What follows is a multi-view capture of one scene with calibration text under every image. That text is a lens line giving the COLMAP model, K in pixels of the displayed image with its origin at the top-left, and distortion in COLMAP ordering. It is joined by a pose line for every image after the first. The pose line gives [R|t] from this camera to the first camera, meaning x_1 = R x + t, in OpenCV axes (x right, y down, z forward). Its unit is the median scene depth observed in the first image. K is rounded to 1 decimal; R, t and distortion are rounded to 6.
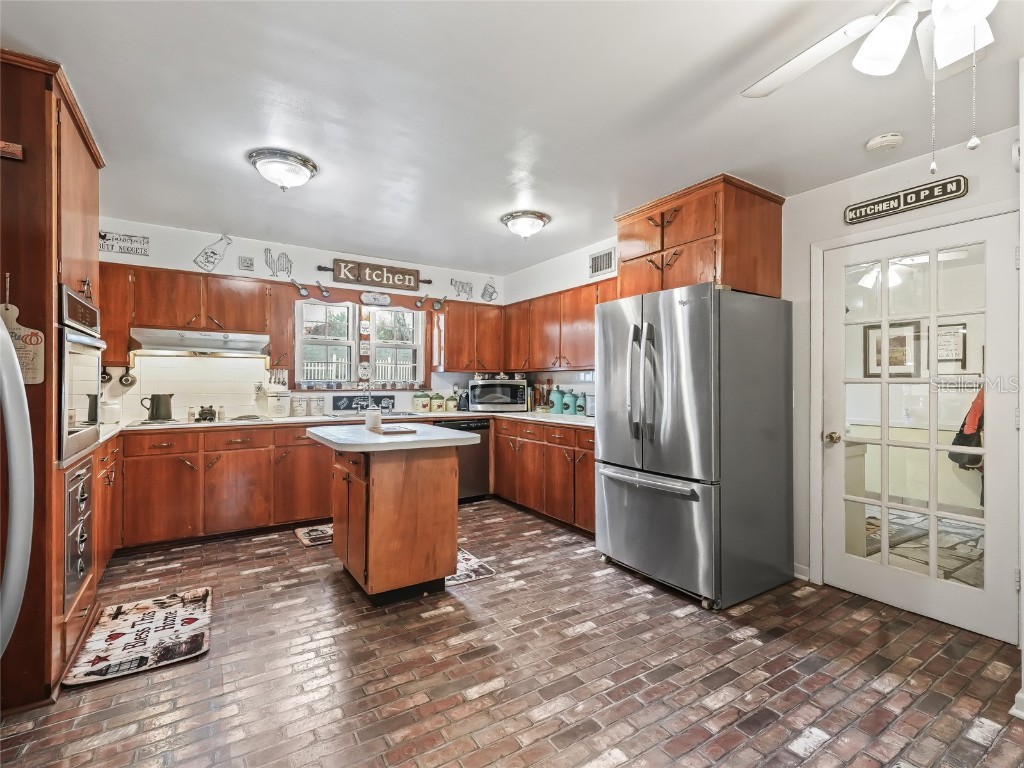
lens RADIAL K [[437.8, 0, 510.4], [0, 437.8, 378.2], [0, 0, 1]] dist [0.002532, -0.000015]
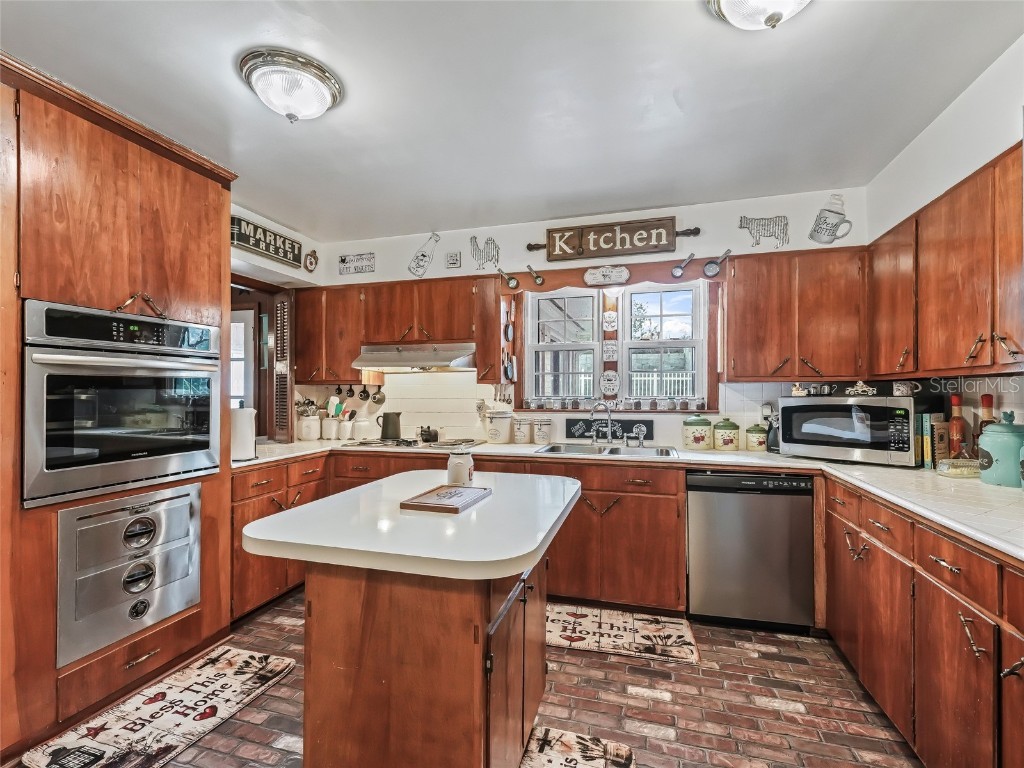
lens RADIAL K [[474.1, 0, 516.1], [0, 474.1, 388.1], [0, 0, 1]] dist [0.008370, -0.000936]
pose [[0.673326, -0.010713, -0.739268, 0.137480], [0.010119, 0.999935, -0.005274, -0.007743], [0.739276, -0.003929, 0.673391, 0.422851]]
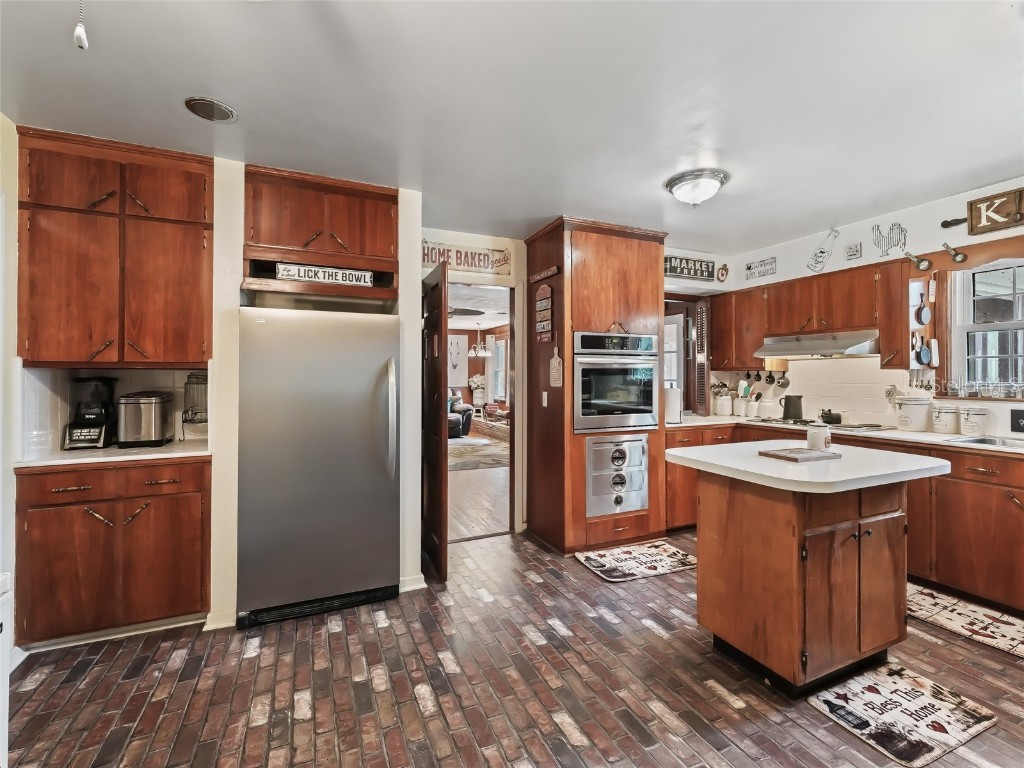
lens RADIAL K [[470.8, 0, 531.6], [0, 470.8, 370.1], [0, 0, 1]] dist [0.002365, -0.000252]
pose [[-0.093724, -0.015828, -0.995472, 0.363030], [0.007131, 0.999837, -0.016569, -0.009646], [0.995573, -0.008652, -0.093596, 0.392912]]
